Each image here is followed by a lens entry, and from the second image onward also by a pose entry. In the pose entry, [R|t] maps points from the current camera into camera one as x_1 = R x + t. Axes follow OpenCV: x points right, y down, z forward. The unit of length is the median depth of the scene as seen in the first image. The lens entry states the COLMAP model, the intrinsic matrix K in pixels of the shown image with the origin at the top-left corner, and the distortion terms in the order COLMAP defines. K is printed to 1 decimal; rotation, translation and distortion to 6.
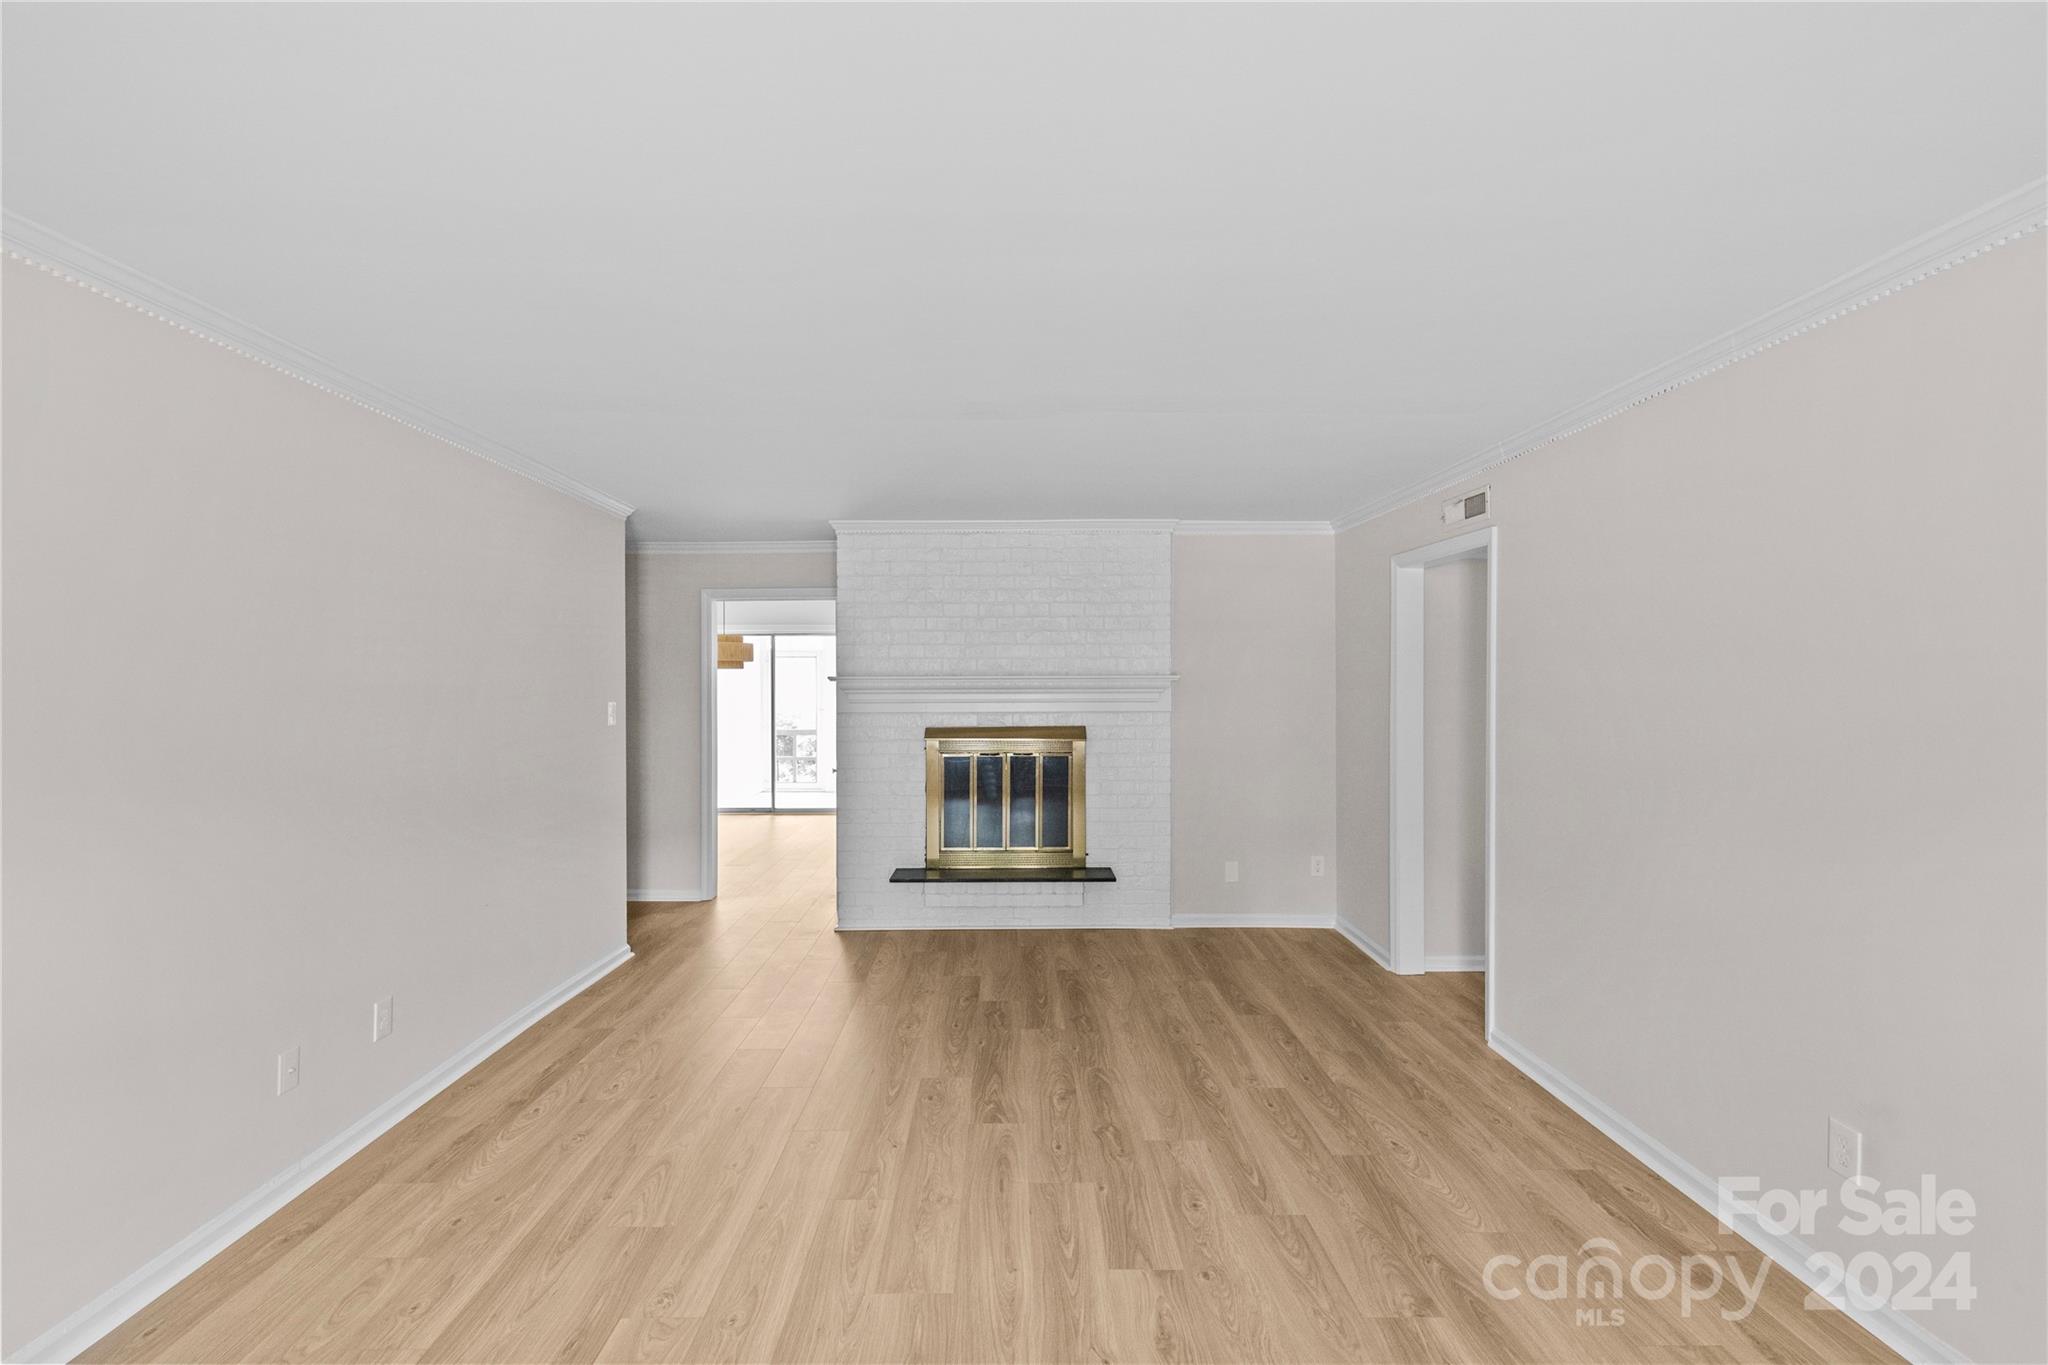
lens RADIAL K [[917.7, 0, 1019.0], [0, 917.7, 674.1], [0, 0, 1]] dist [0.003068, 0.000167]
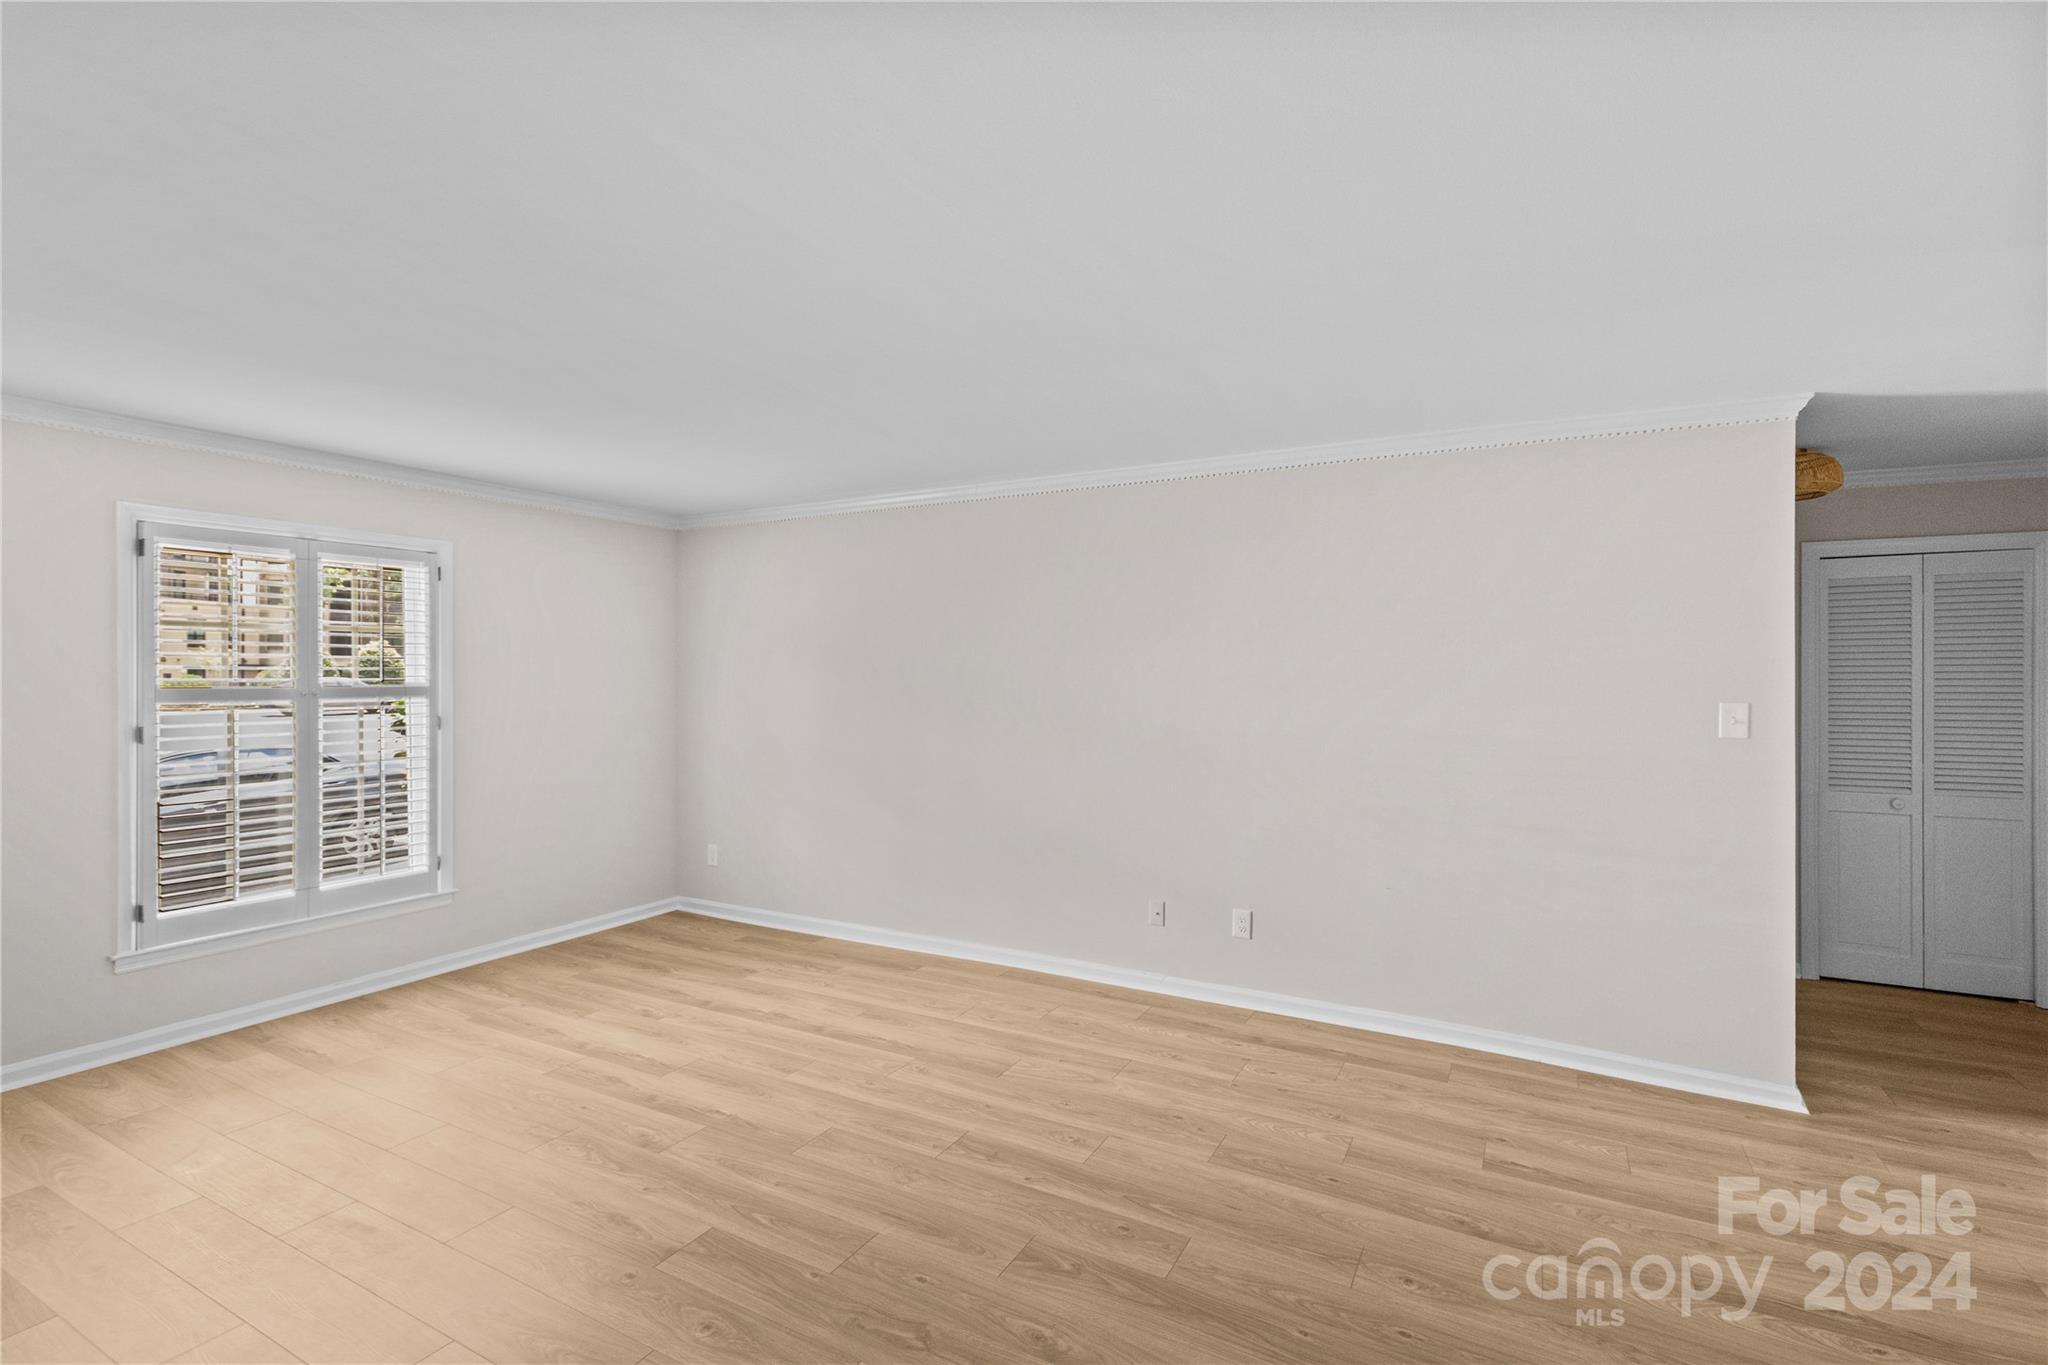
lens RADIAL K [[917.7, 0, 1014.2], [0, 917.7, 684.3], [0, 0, 1]] dist [0.003068, 0.000167]
pose [[-0.492142, 0.010812, -0.870448, 0.720798], [0.003988, 0.999940, 0.010166, 0.010844], [0.870506, 0.001532, -0.492156, 1.559113]]
